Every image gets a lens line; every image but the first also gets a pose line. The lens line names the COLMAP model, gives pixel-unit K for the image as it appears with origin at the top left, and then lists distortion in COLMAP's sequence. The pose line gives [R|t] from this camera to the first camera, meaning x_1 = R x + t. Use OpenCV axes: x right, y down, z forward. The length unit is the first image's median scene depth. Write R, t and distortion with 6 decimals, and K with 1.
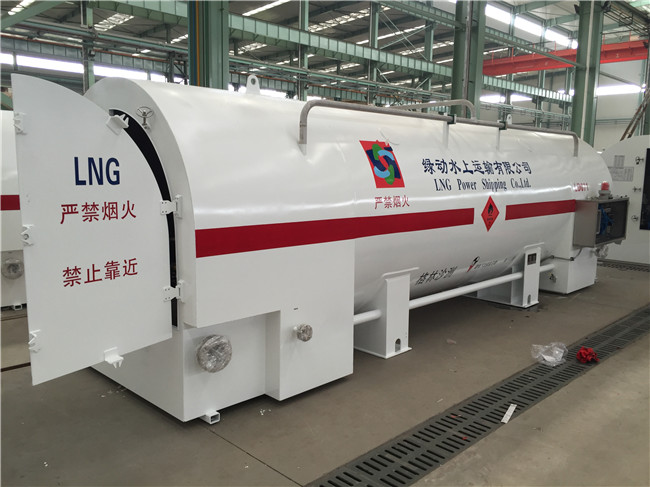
lens RADIAL K [[553.8, 0, 325.0], [0, 553.8, 243.5], [0, 0, 1]] dist [0.051739, 0.005648]
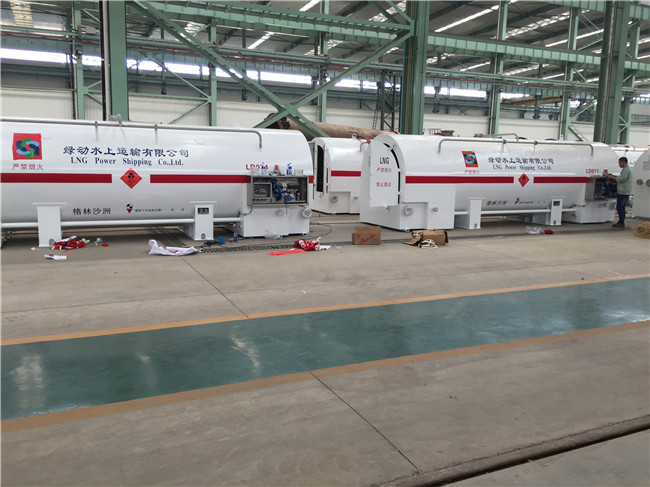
lens RADIAL K [[553.8, 0, 325.0], [0, 553.8, 243.5], [0, 0, 1]] dist [0.051739, 0.005648]
pose [[0.939090, 0.055912, -0.339092, 0.331479], [-0.053958, 0.998428, 0.015197, 0.240250], [0.339409, 0.004026, 0.940630, -1.625953]]
